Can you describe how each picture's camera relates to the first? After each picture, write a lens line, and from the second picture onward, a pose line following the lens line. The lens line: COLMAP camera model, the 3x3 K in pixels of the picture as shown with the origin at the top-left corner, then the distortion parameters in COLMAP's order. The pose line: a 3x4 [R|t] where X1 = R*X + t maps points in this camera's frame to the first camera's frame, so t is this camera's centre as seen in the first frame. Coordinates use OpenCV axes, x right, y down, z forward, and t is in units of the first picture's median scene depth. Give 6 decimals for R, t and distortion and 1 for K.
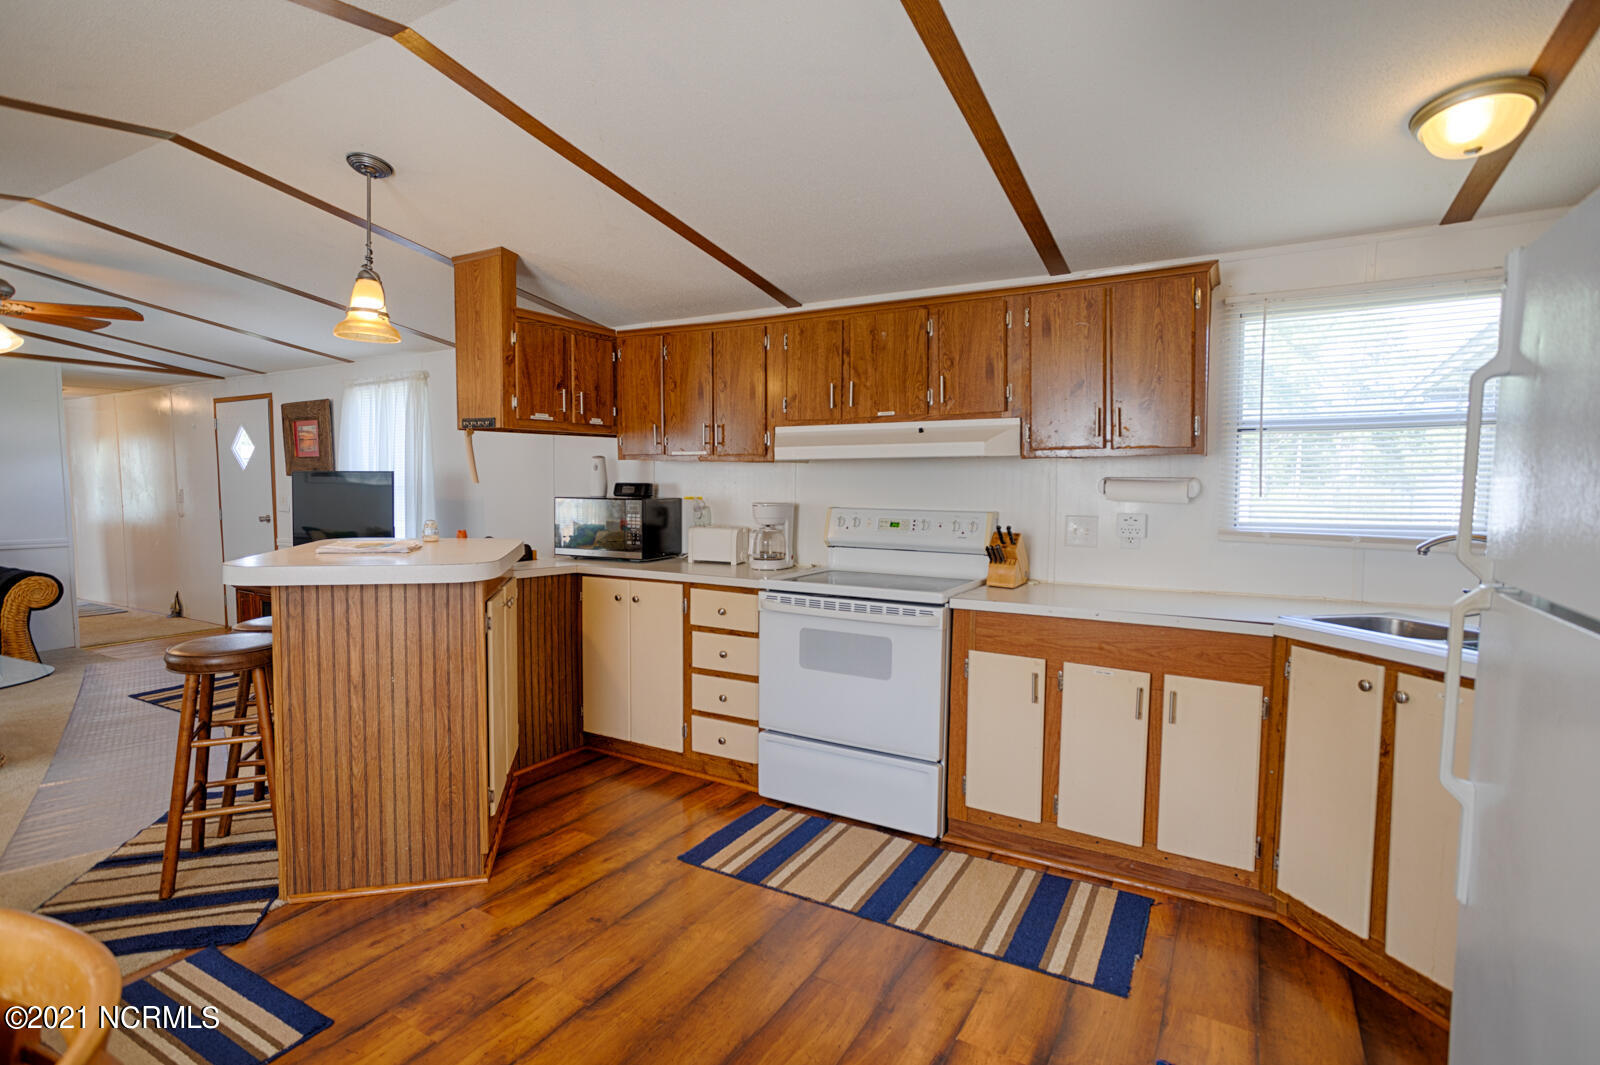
lens RADIAL K [[781.3, 0, 805.1], [0, 781.3, 528.6], [0, 0, 1]] dist [-0.031145, 0.026569]
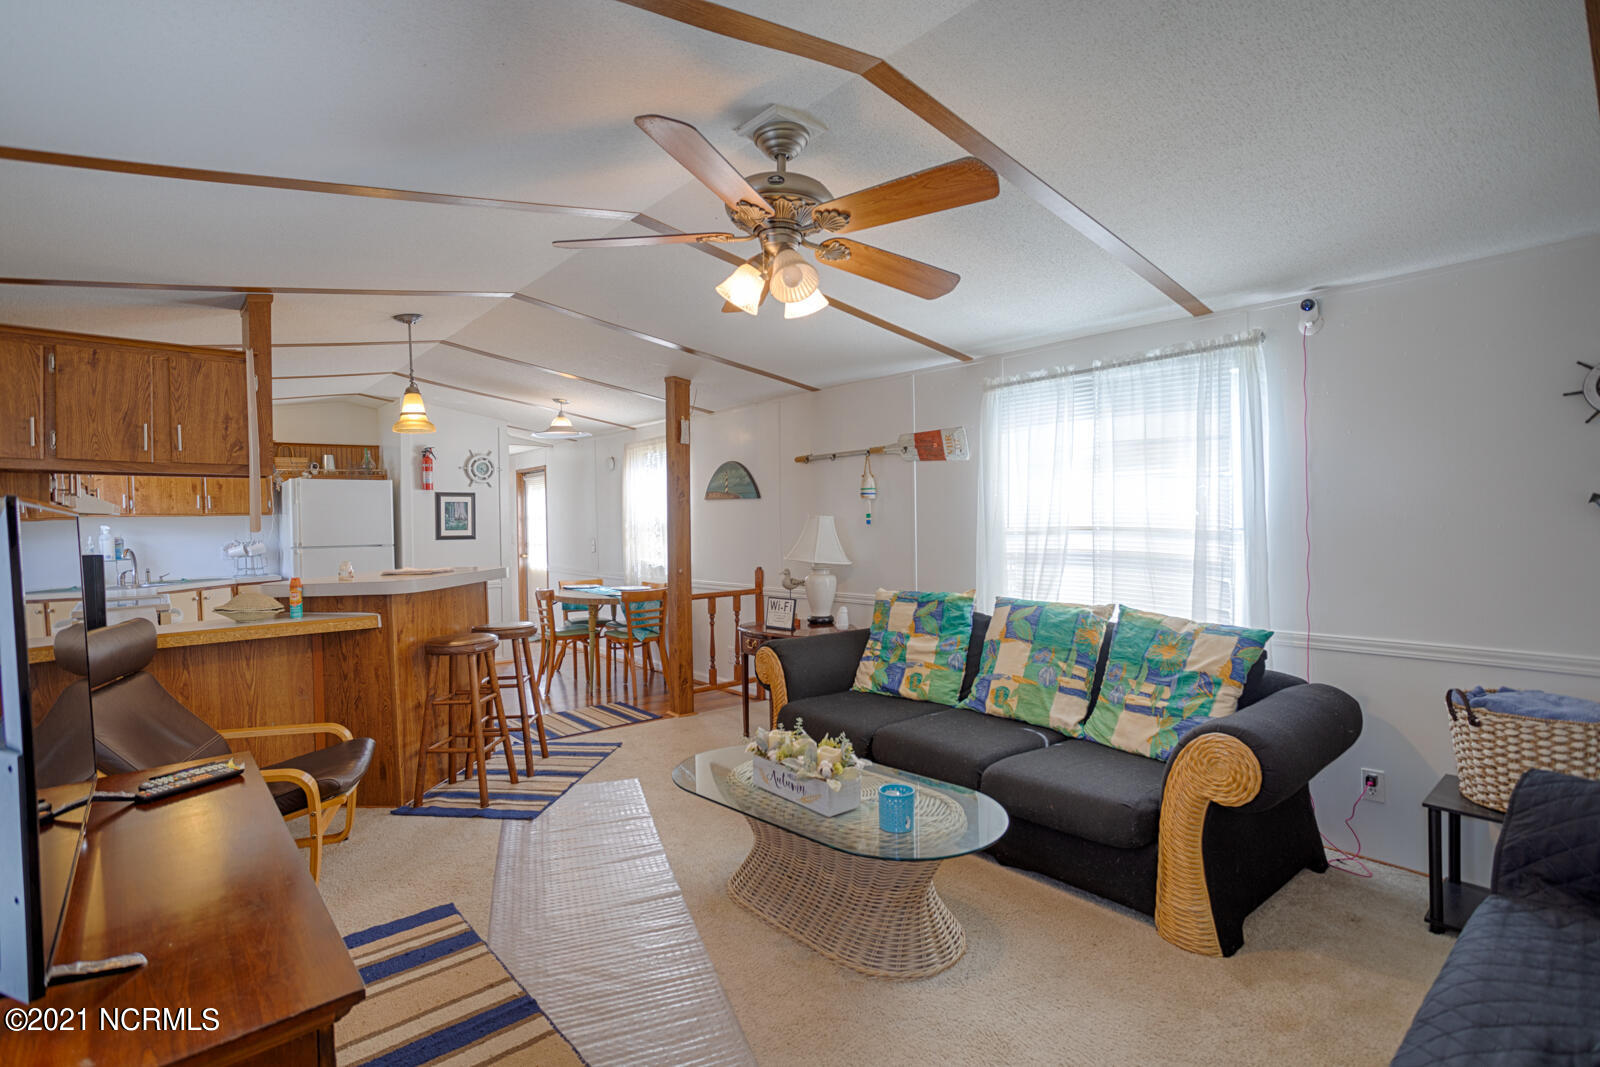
lens RADIAL K [[771.7, 0, 800.9], [0, 771.7, 531.1], [0, 0, 1]] dist [-0.064903, 0.043231]
pose [[-0.941082, 0.003246, 0.338163, -1.684118], [0.031679, 0.996403, 0.078595, -0.140599], [-0.336691, 0.084677, -0.937800, 2.045960]]
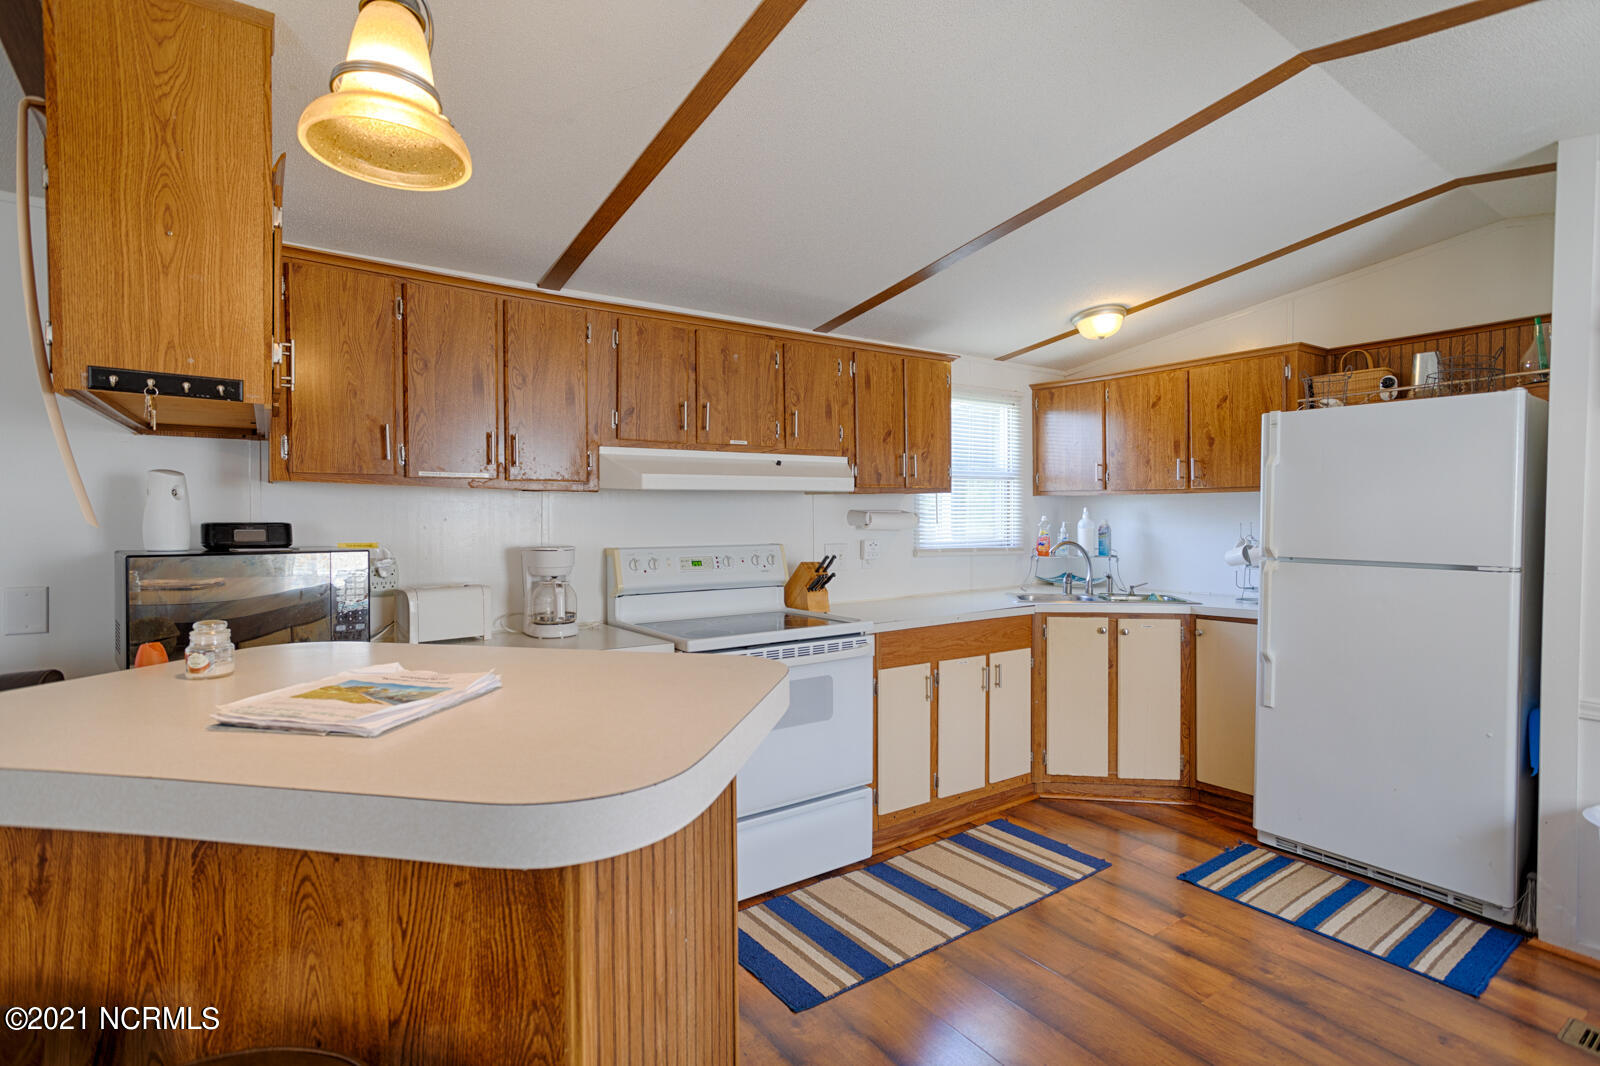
lens RADIAL K [[781.3, 0, 805.1], [0, 781.3, 529.1], [0, 0, 1]] dist [-0.031145, 0.026569]
pose [[0.411456, -0.024890, 0.911090, -0.808464], [0.060908, 0.998143, -0.000238, -0.045001], [-0.909392, 0.055591, 0.412208, 0.628256]]
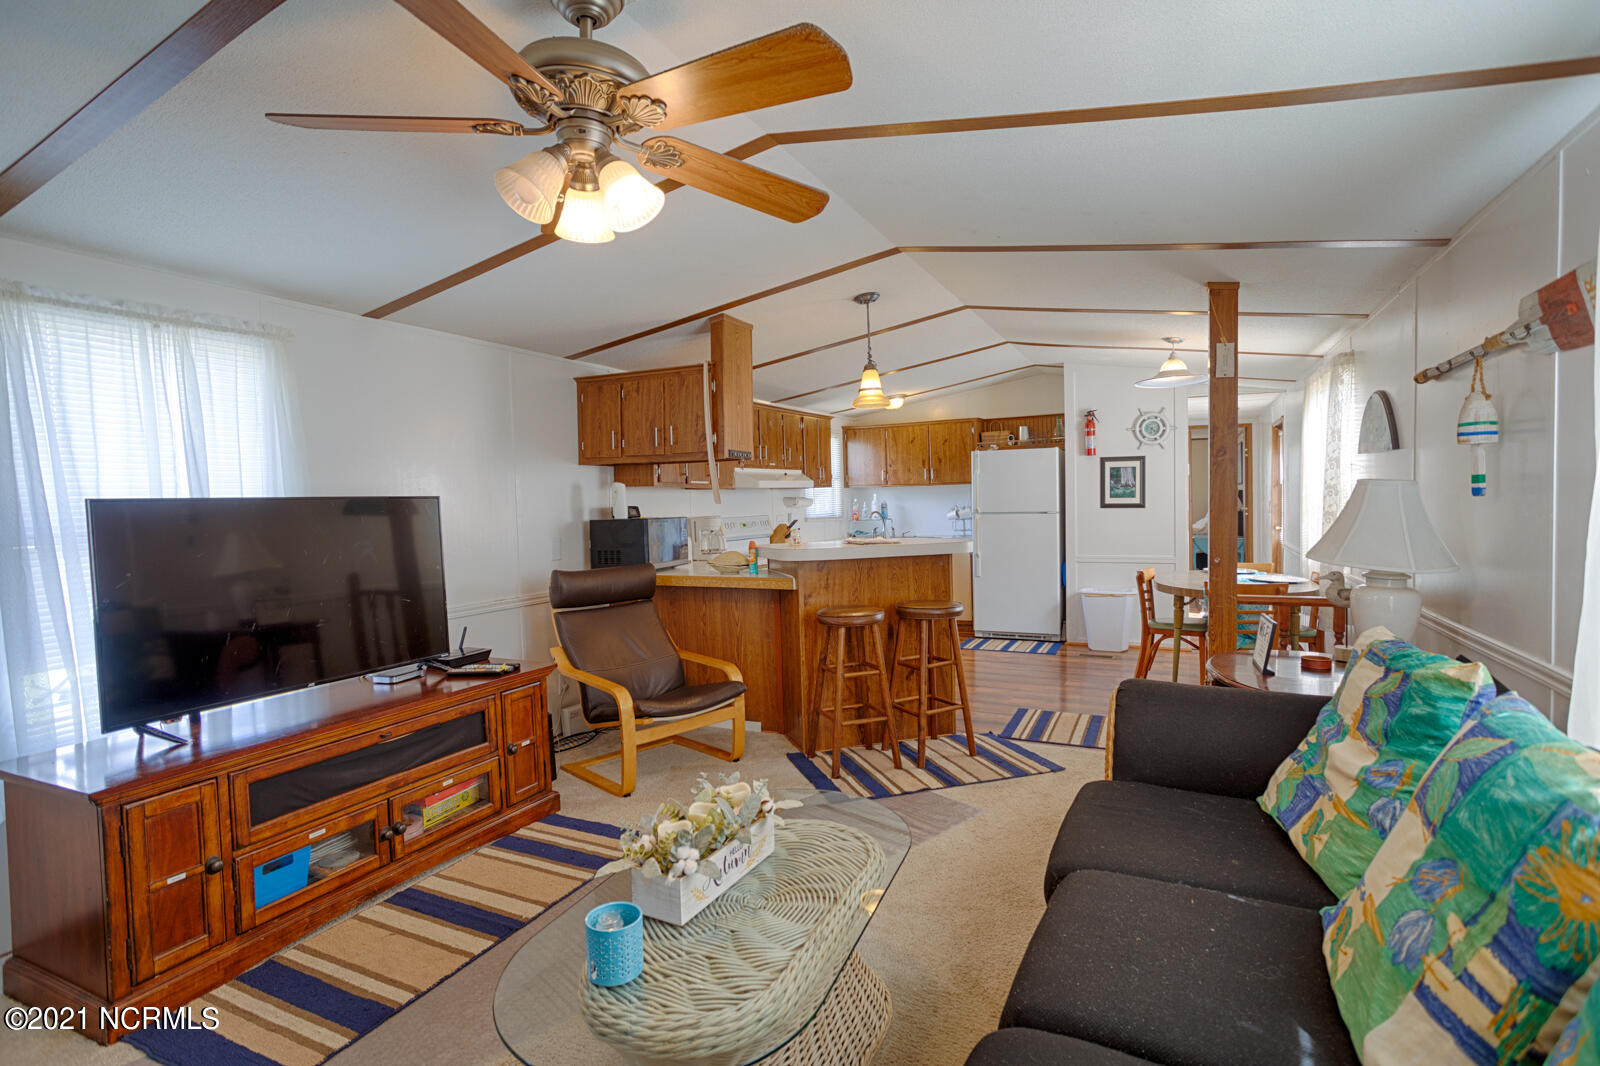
lens RADIAL K [[771.7, 0, 800.9], [0, 771.7, 530.6], [0, 0, 1]] dist [-0.064903, 0.043231]
pose [[-0.057456, -0.045696, 0.997302, -2.015879], [0.087037, 0.994919, 0.050601, -0.085880], [-0.994547, 0.089710, -0.053187, 1.189499]]
